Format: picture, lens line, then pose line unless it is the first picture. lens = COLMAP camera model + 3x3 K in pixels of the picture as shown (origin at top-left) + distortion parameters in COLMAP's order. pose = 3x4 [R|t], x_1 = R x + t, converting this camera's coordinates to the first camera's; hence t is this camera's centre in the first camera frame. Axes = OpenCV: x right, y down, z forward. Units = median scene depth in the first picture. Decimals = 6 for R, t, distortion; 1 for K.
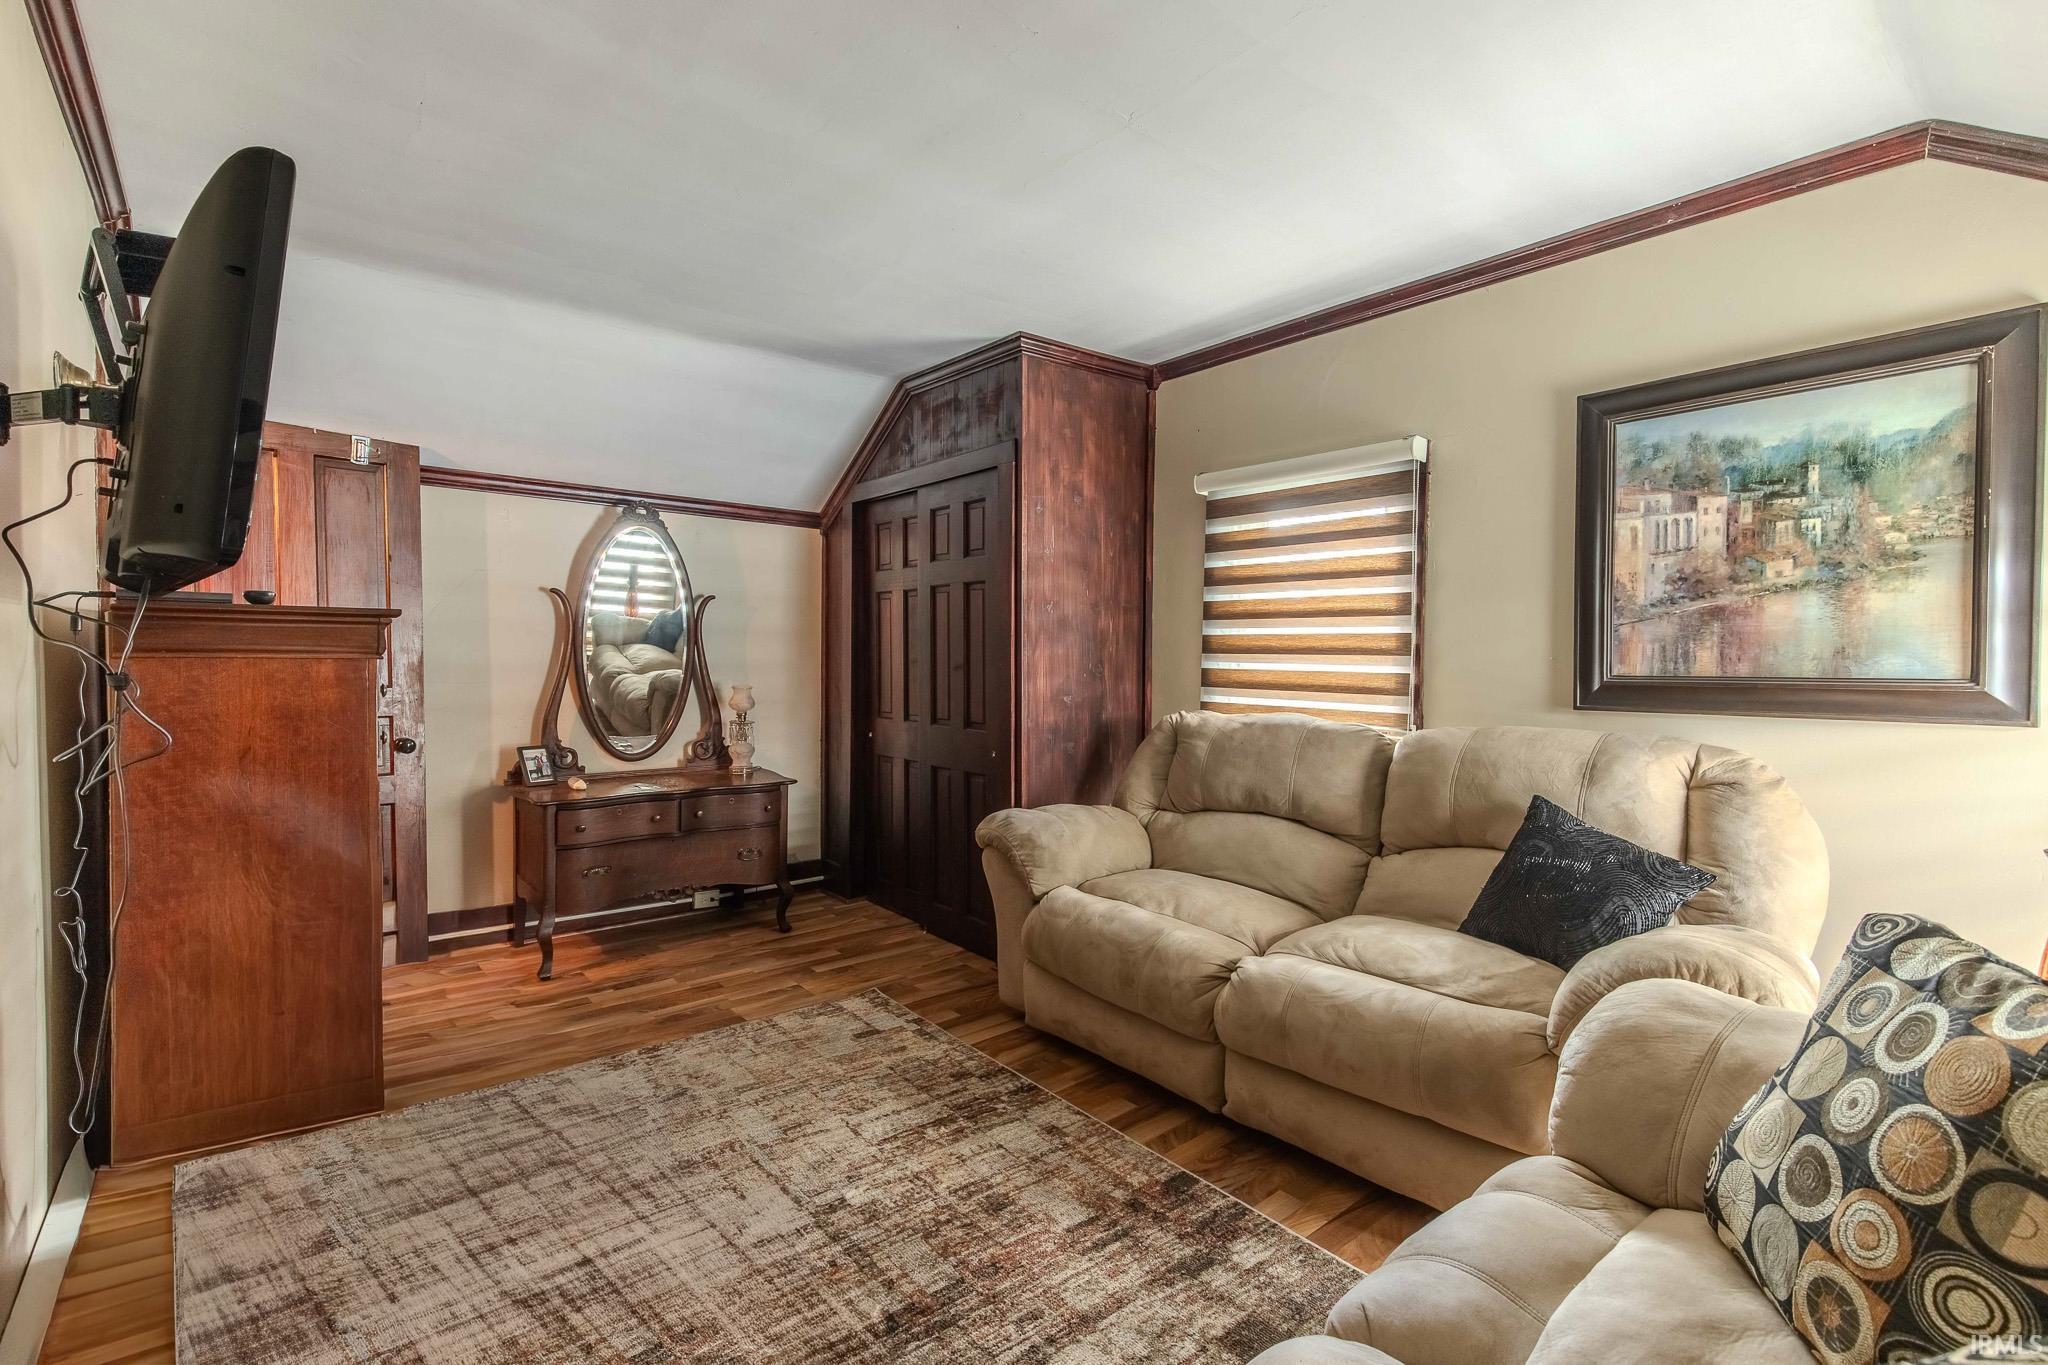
lens RADIAL K [[922.6, 0, 1011.9], [0, 922.6, 673.3], [0, 0, 1]] dist [0.004123, 0.000285]
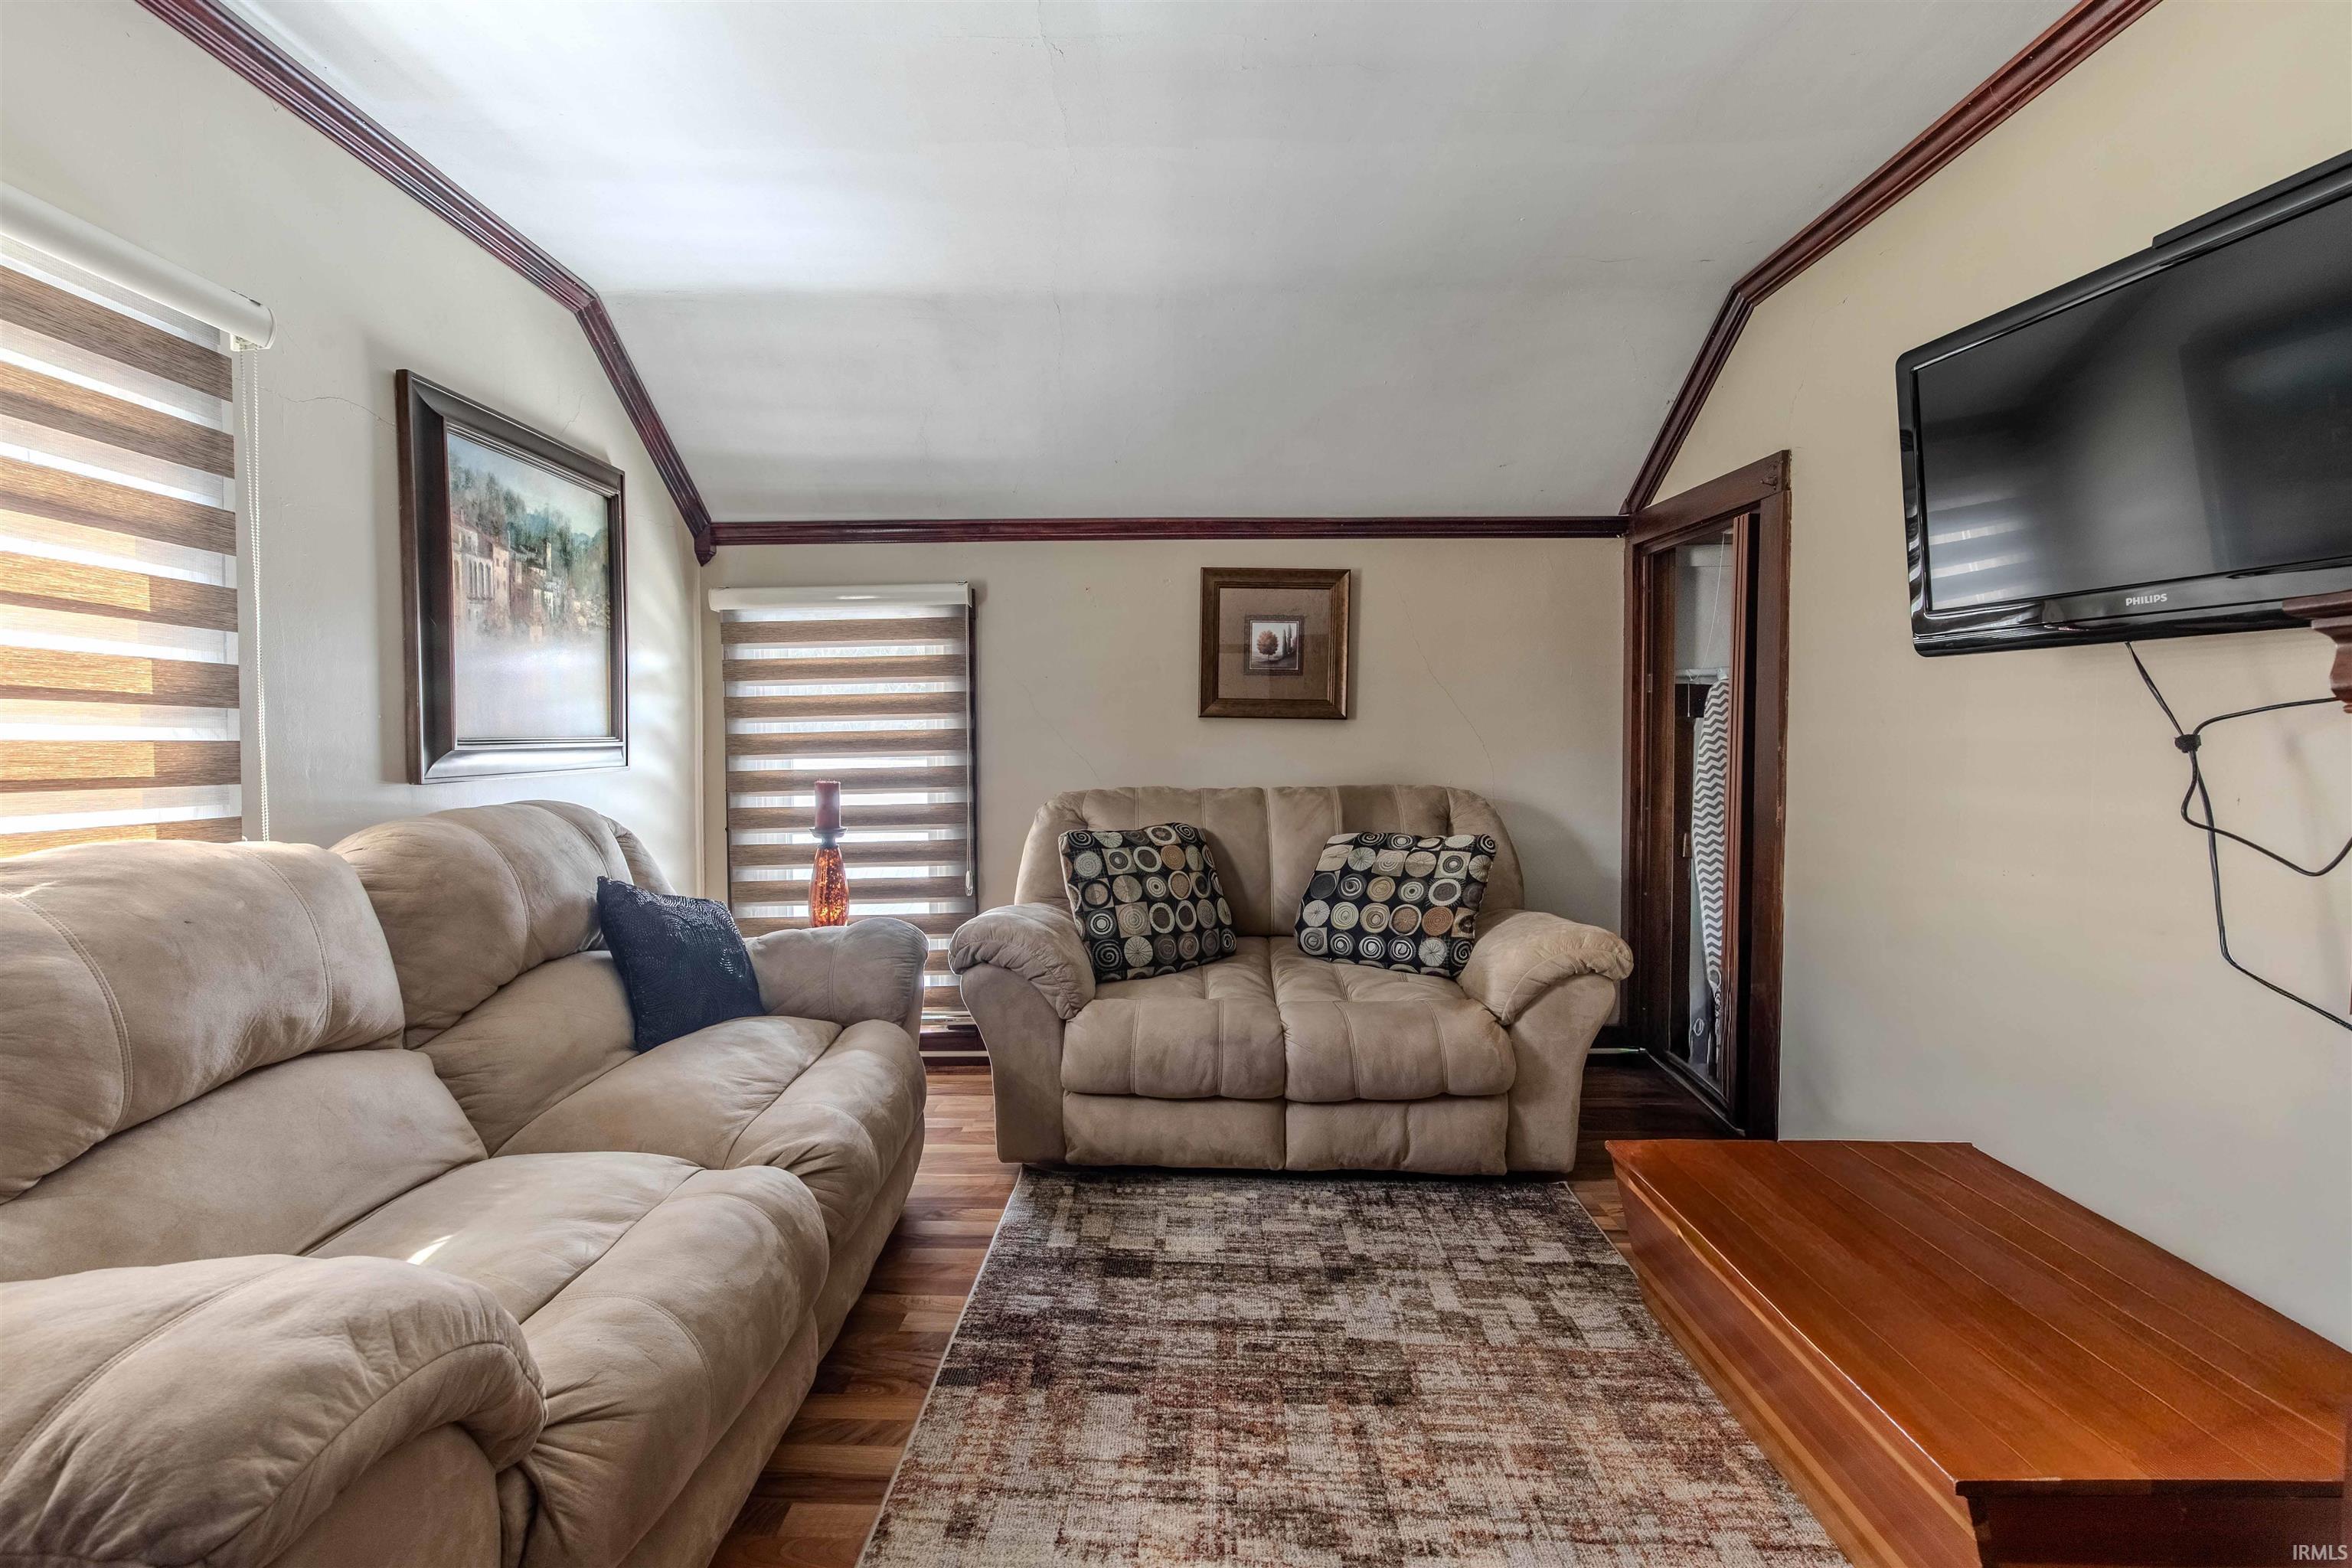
lens RADIAL K [[1059.6, 0, 1158.0], [0, 1059.6, 783.7], [0, 0, 1]] dist [0.004123, 0.000285]
pose [[-0.761401, -0.036619, 0.647247, -0.494303], [0.004945, 0.998046, 0.062283, -0.015854], [-0.648263, 0.050623, -0.759732, 1.485411]]
